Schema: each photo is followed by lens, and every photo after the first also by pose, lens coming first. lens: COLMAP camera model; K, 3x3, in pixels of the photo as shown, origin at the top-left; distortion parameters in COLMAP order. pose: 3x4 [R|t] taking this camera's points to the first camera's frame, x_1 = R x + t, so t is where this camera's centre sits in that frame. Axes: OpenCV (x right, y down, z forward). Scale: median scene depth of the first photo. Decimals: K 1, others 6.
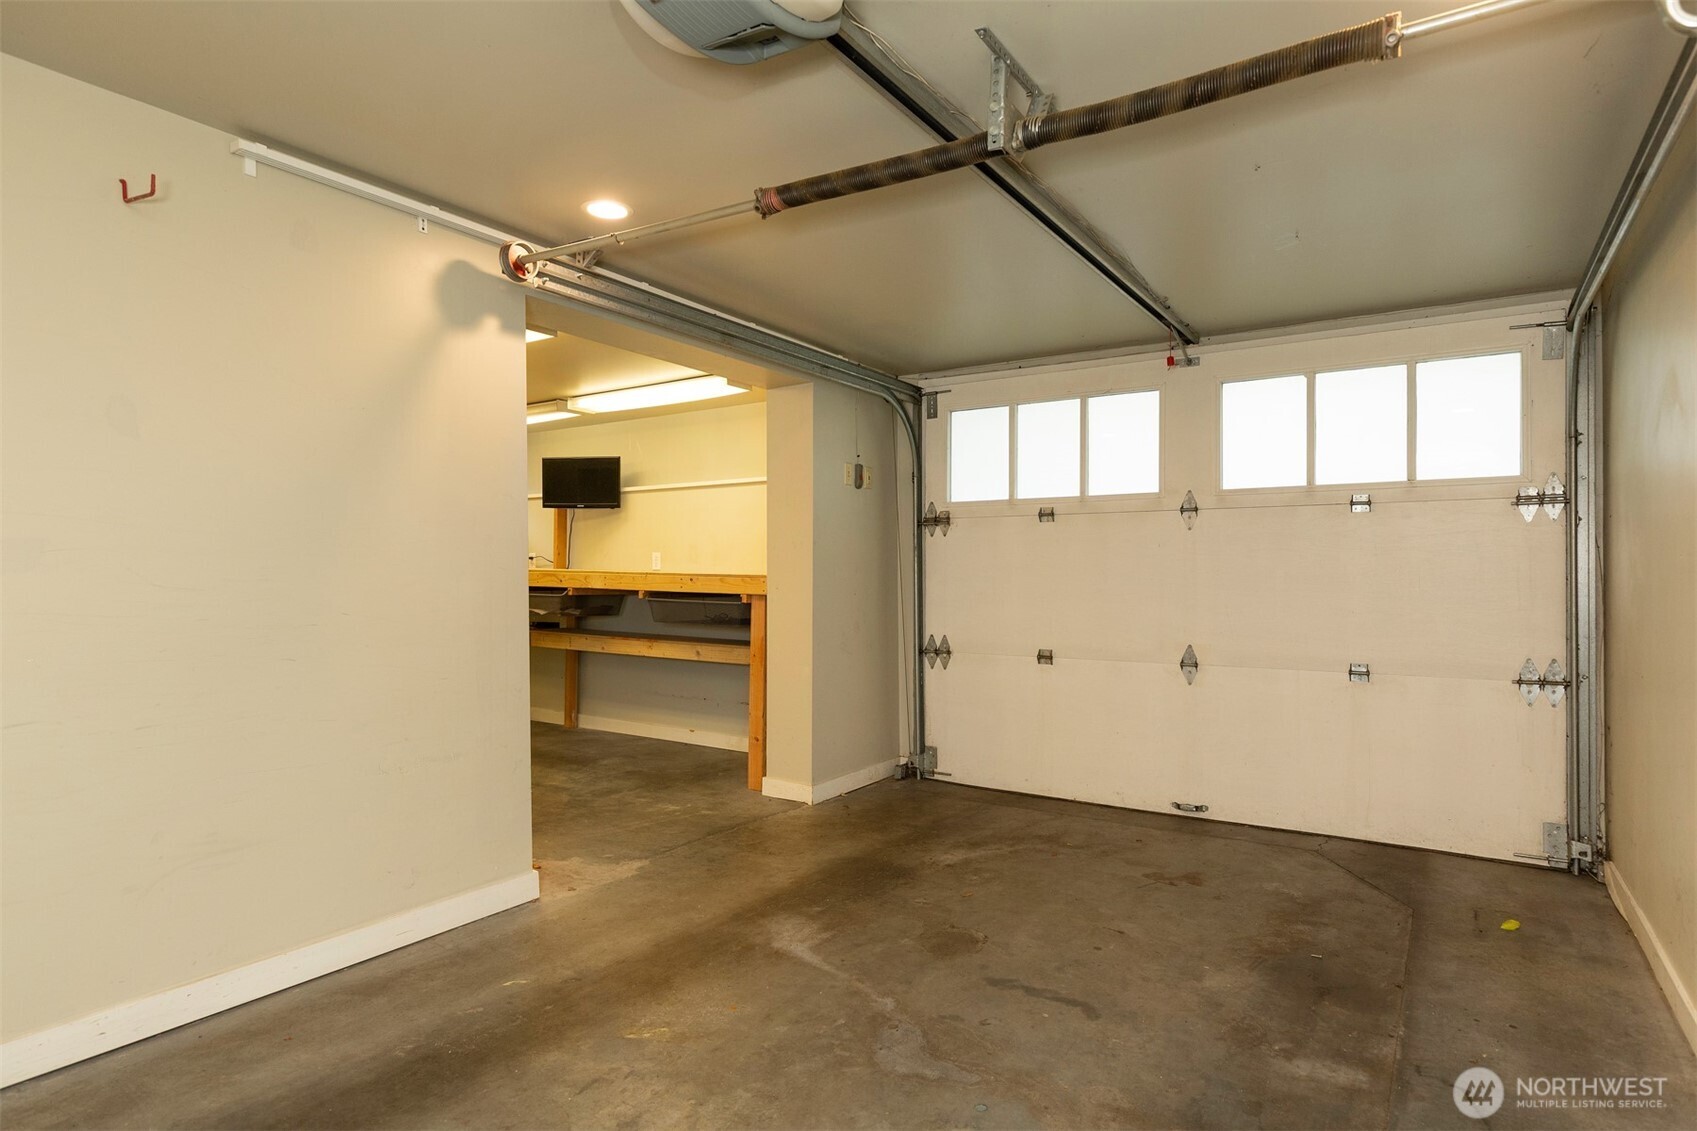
lens RADIAL K [[918.1, 0, 842.2], [0, 918.1, 573.1], [0, 0, 1]] dist [0.003292, 0.000317]
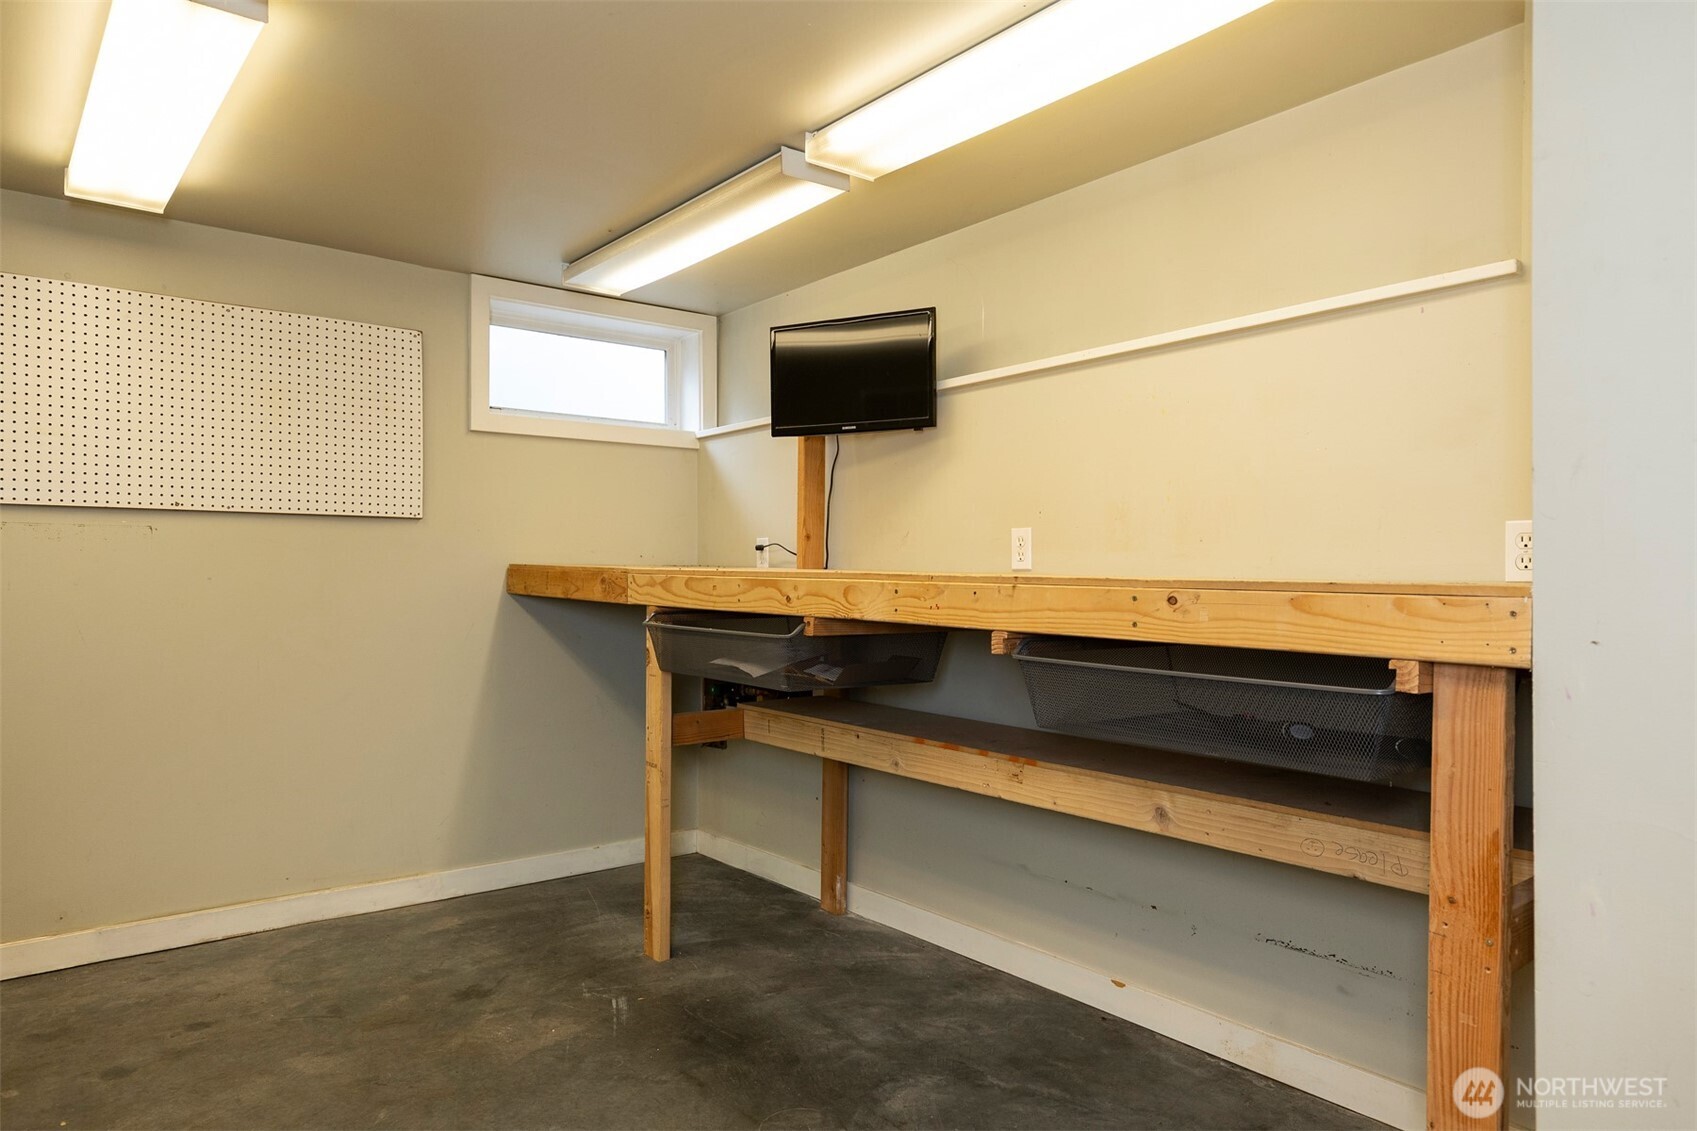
lens RADIAL K [[1078.8, 0, 848.2], [0, 1078.8, 571.6], [0, 0, 1]] dist [-0.001272, -0.000099]
pose [[0.950424, -0.003854, -0.310934, -0.136881], [0.002278, 0.999983, -0.005433, -0.000381], [0.310950, 0.004455, 0.950416, 0.560701]]
